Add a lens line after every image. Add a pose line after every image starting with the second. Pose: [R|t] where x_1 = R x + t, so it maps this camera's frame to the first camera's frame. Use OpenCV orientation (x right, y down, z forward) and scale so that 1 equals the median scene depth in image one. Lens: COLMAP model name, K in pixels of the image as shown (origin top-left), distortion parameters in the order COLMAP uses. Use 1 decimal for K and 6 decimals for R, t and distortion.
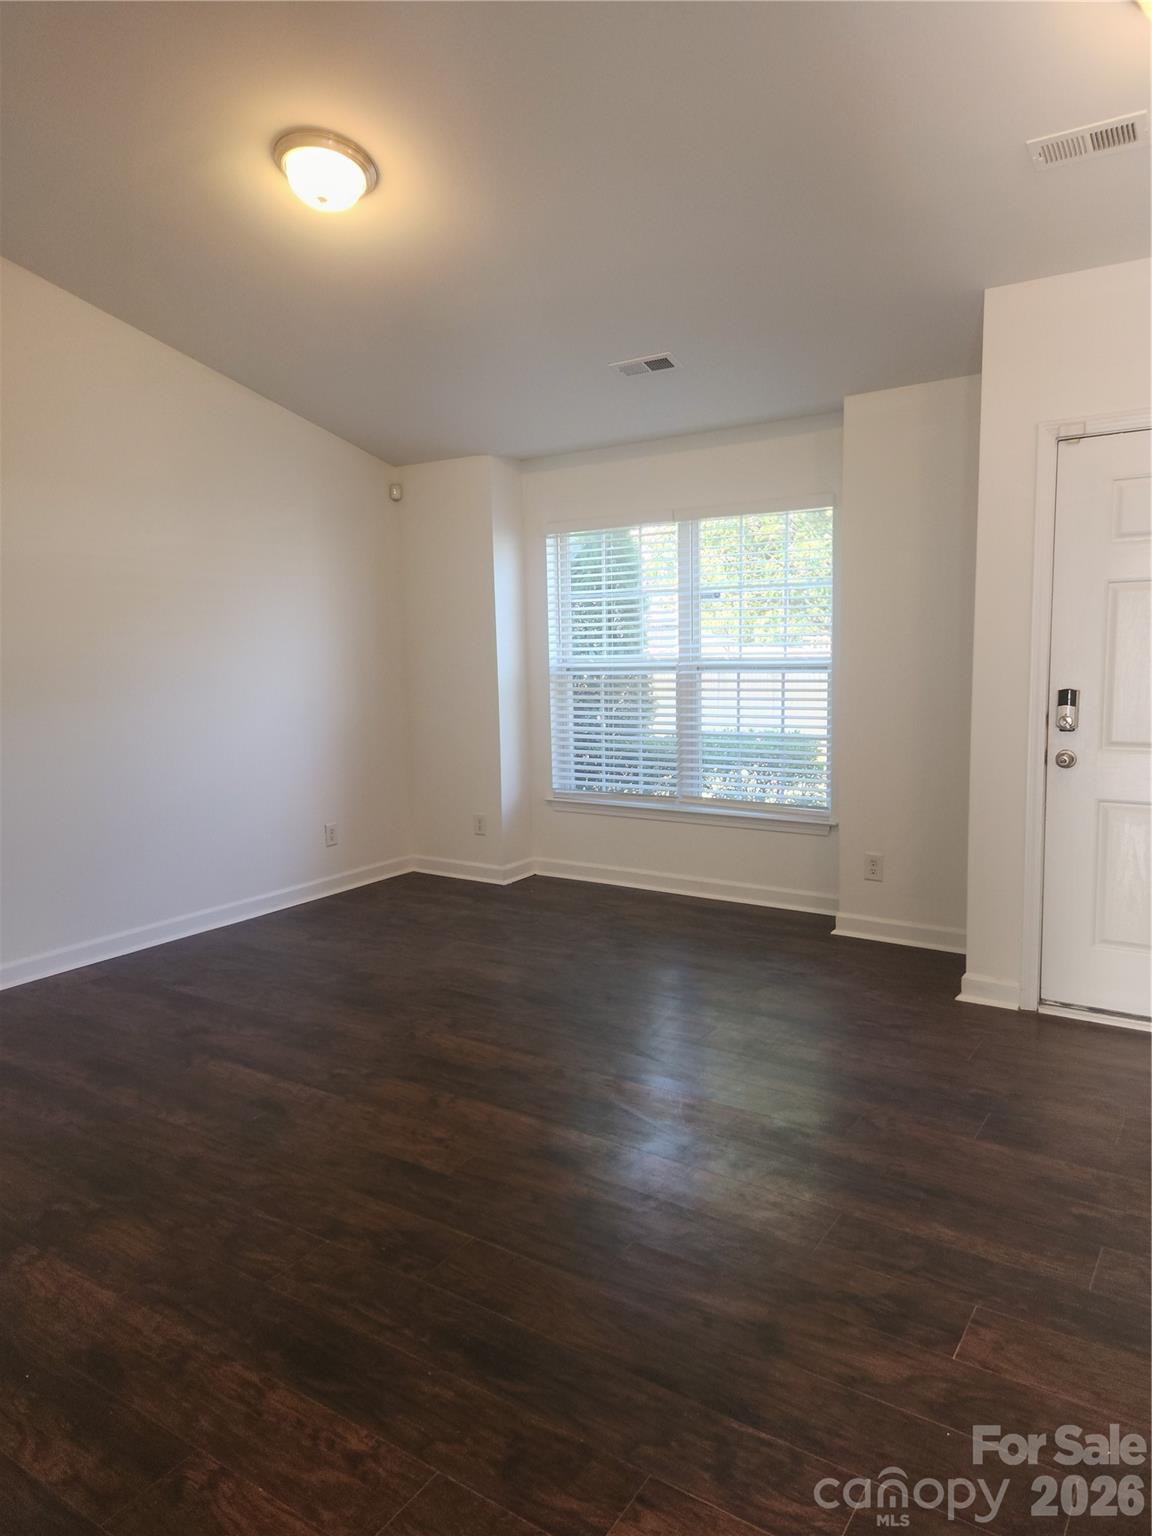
lens RADIAL K [[1052.2, 0, 555.3], [0, 1052.2, 758.2], [0, 0, 1]] dist [0.087525, -0.078224]
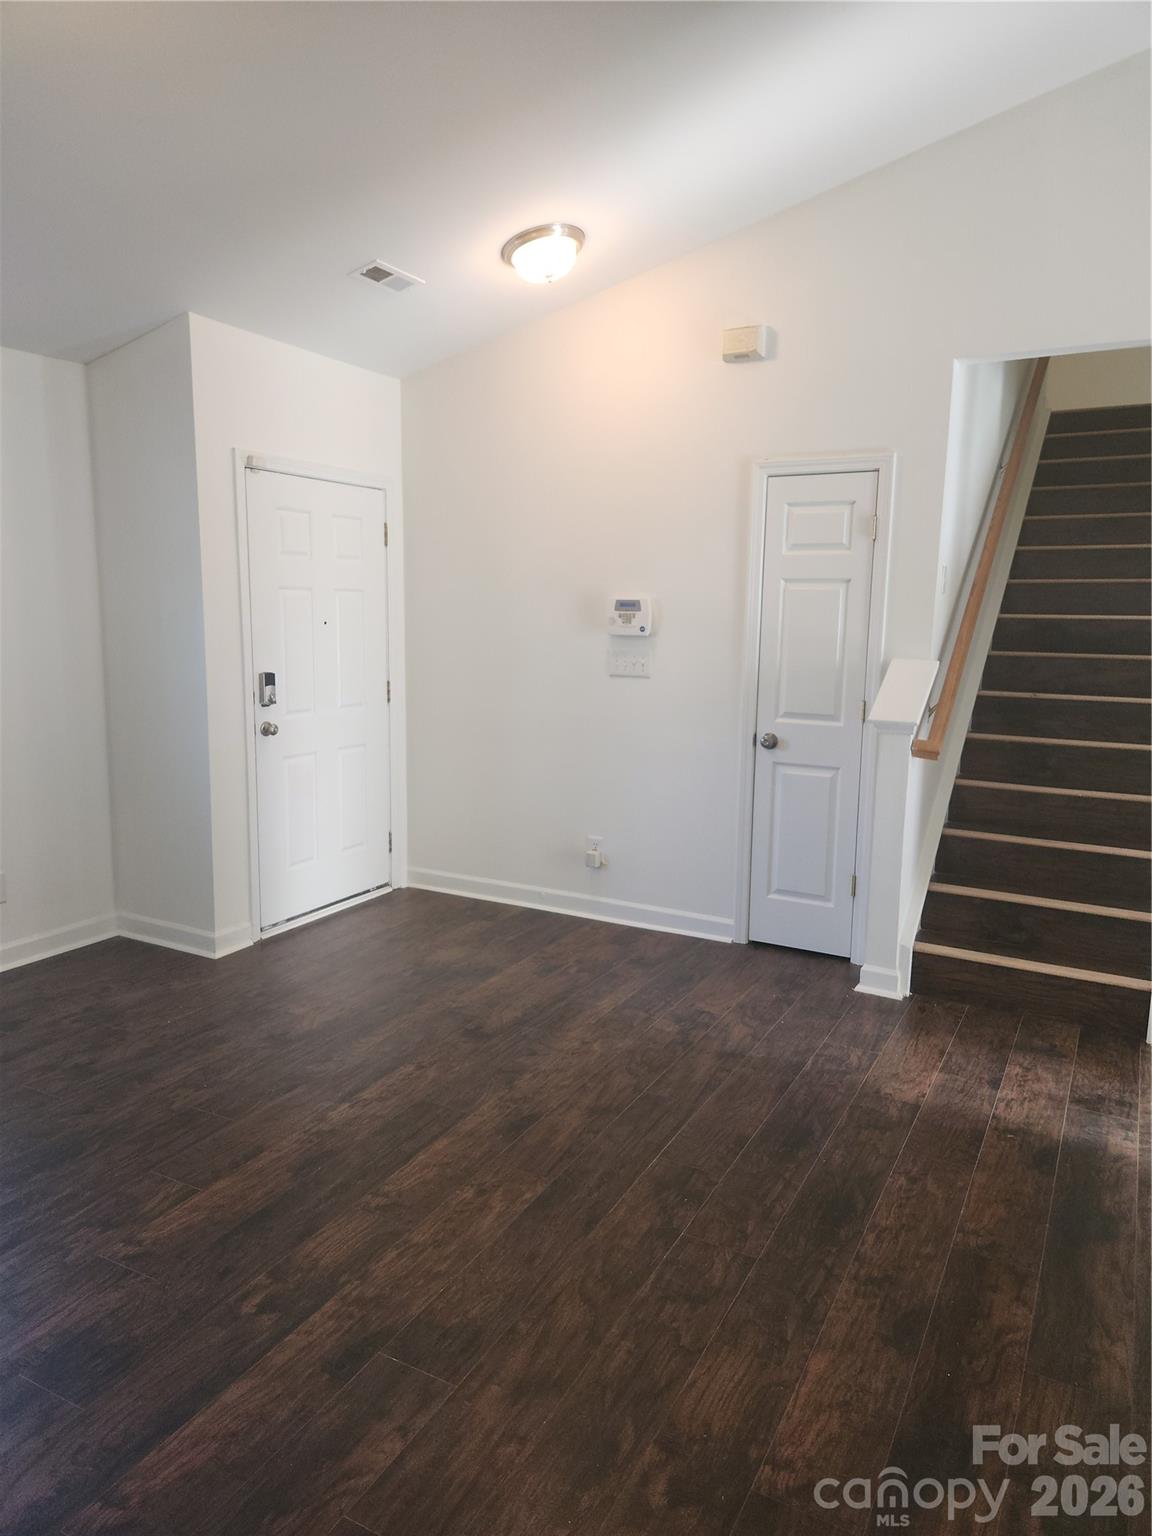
lens RADIAL K [[1025.6, 0, 574.6], [0, 1025.6, 773.3], [0, 0, 1]] dist [0.078713, -0.073283]
pose [[-0.106285, -0.142493, 0.984073, -1.058624], [0.099164, 0.983226, 0.153081, -0.137402], [-0.989379, 0.113855, -0.090372, 1.080079]]
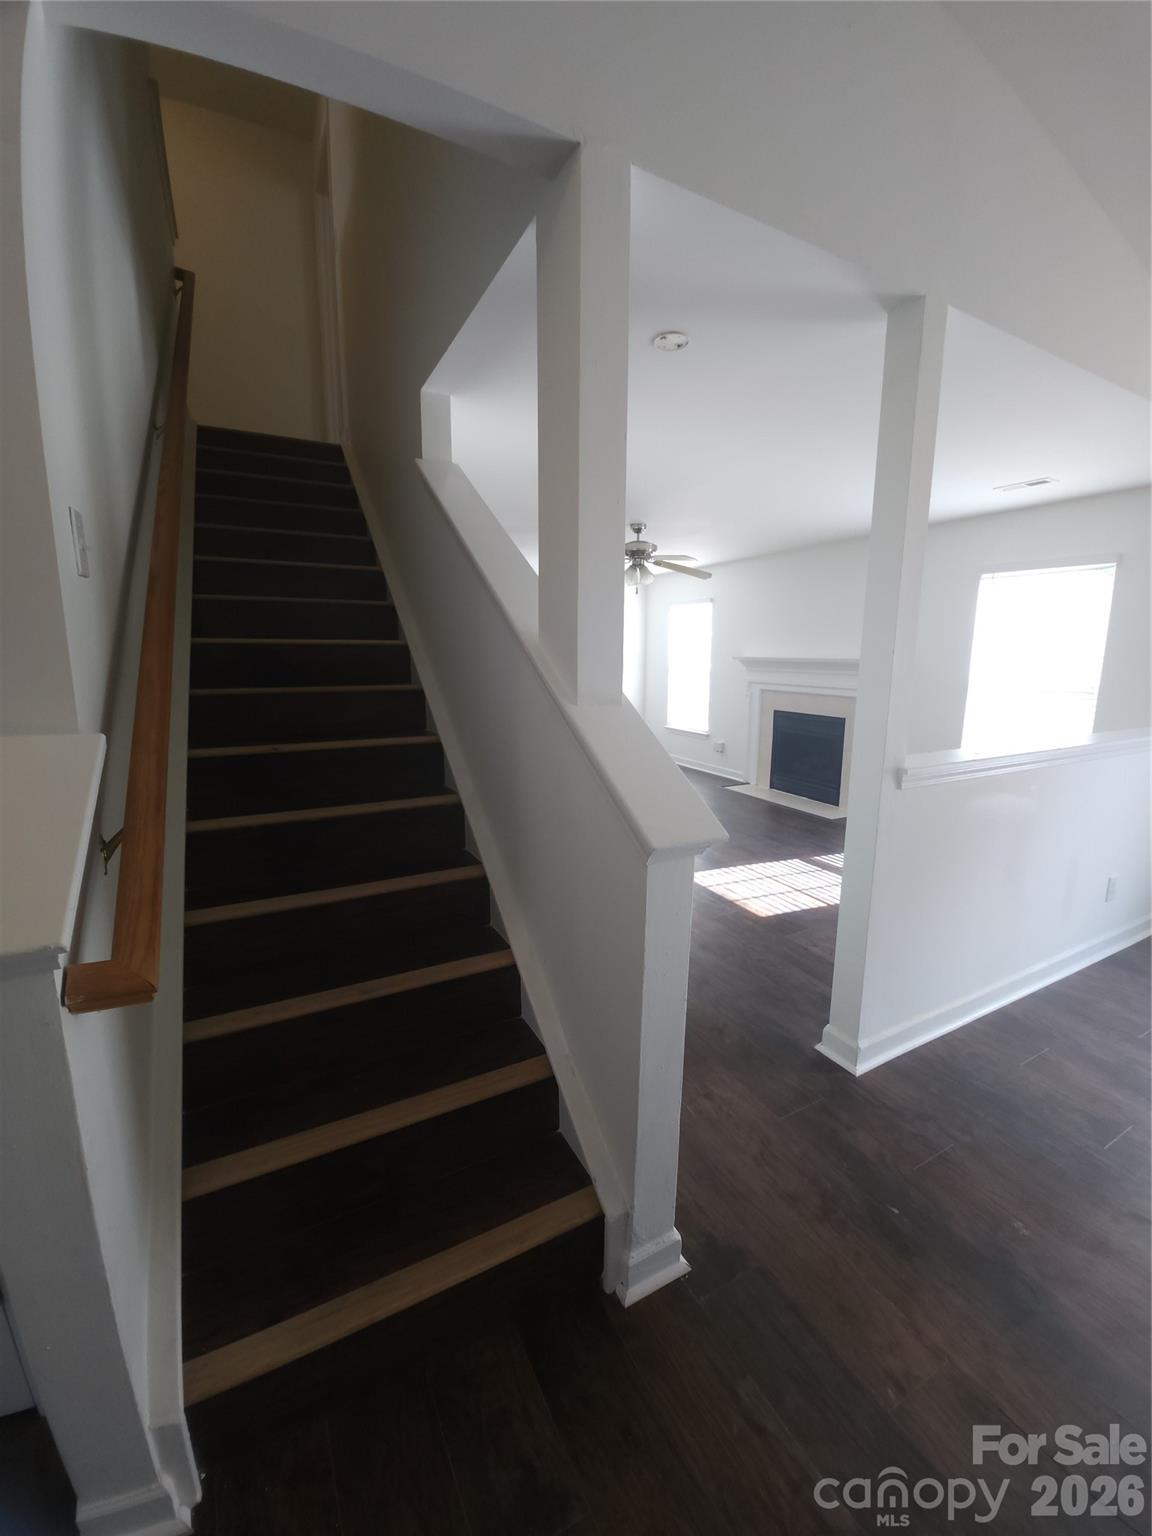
lens RADIAL K [[618.0, 0, 582.1], [0, 618.0, 758.8], [0, 0, 1]] dist [-0.016378, -0.000025]
pose [[-0.887246, -0.062918, 0.456986, -0.018275], [0.065203, 0.963603, 0.259264, -0.075049], [-0.456665, 0.259828, -0.850851, 0.579552]]
